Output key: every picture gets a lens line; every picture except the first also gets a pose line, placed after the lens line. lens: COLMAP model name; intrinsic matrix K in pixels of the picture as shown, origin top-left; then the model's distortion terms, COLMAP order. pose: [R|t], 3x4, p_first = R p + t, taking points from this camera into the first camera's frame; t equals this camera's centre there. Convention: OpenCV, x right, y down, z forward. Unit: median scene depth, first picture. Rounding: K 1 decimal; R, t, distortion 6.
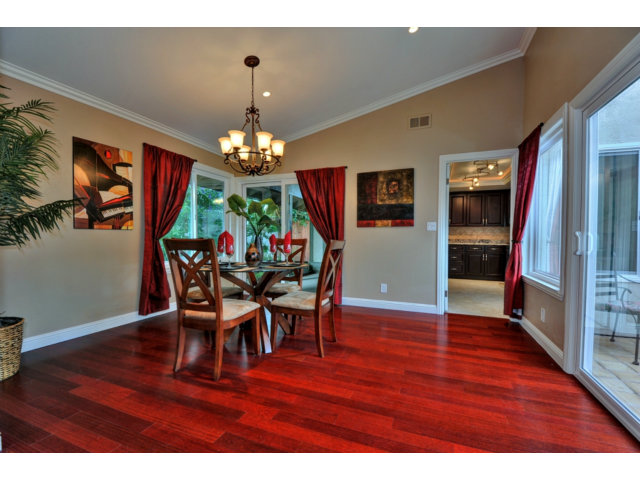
lens RADIAL K [[286.2, 0, 319.0], [0, 286.2, 241.0], [0, 0, 1]] dist [0.040742, -0.036669]
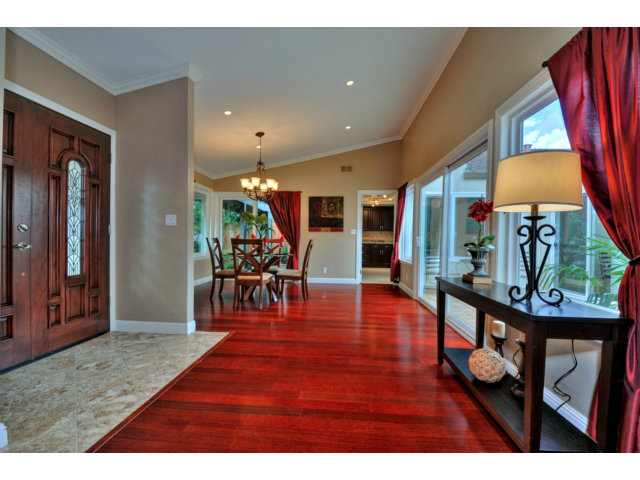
lens RADIAL K [[286.2, 0, 319.0], [0, 286.2, 241.0], [0, 0, 1]] dist [0.040742, -0.036669]
pose [[0.953556, 0.003486, 0.301196, -0.331077], [-0.003125, 0.999994, -0.001681, 0.006034], [-0.301200, 0.000661, 0.953561, -0.581041]]
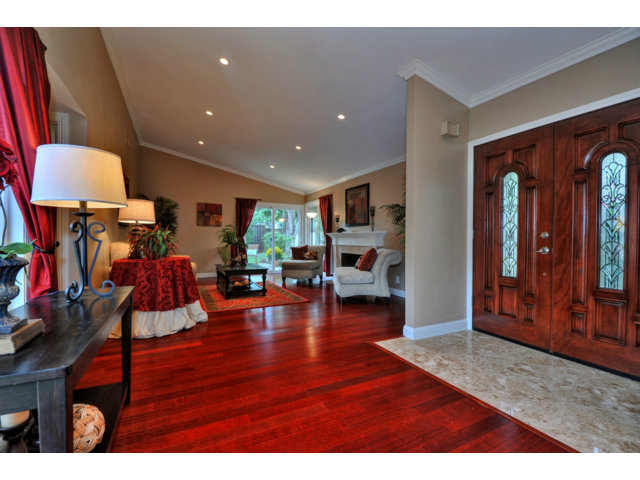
lens RADIAL K [[286.2, 0, 319.0], [0, 286.2, 241.0], [0, 0, 1]] dist [0.040742, -0.036669]
pose [[-0.662838, -0.006073, -0.748738, 0.161474], [-0.020947, 0.999726, 0.010436, -0.001541], [0.748469, 0.022601, -0.662784, 0.225987]]
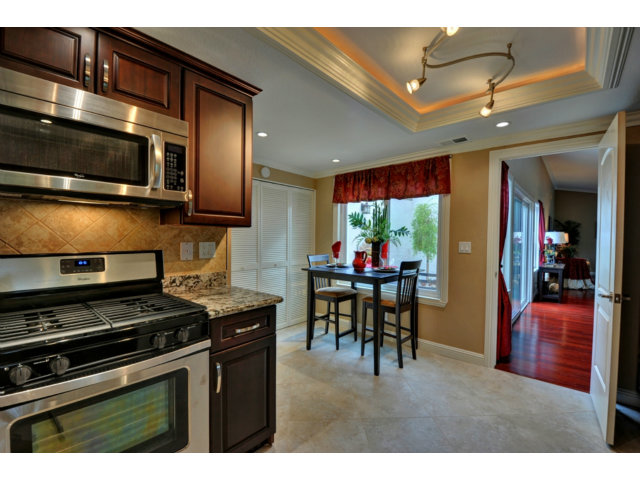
lens RADIAL K [[286.2, 0, 319.0], [0, 286.2, 241.0], [0, 0, 1]] dist [0.040742, -0.036669]
pose [[-0.941247, -0.031839, 0.336214, 0.872183], [-0.021516, 0.999177, 0.034386, -0.087665], [-0.337033, 0.025132, -0.941158, 1.940378]]
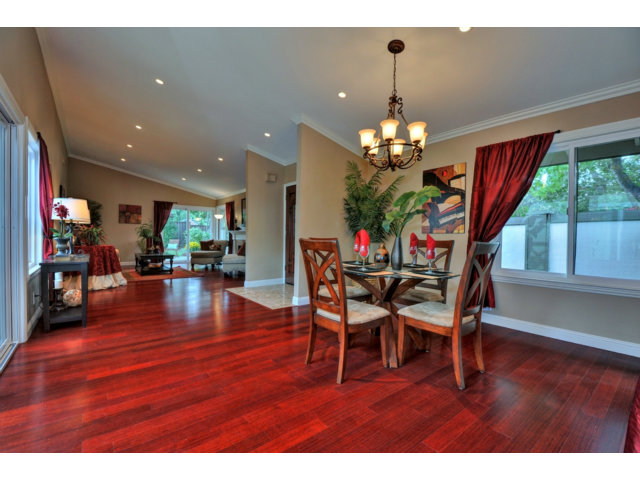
lens RADIAL K [[286.2, 0, 319.0], [0, 286.2, 241.0], [0, 0, 1]] dist [0.040742, -0.036669]
pose [[-0.492955, -0.003554, -0.870047, 0.549928], [-0.032066, 0.999386, 0.014086, -0.006292], [0.869463, 0.034843, -0.492767, 1.008961]]
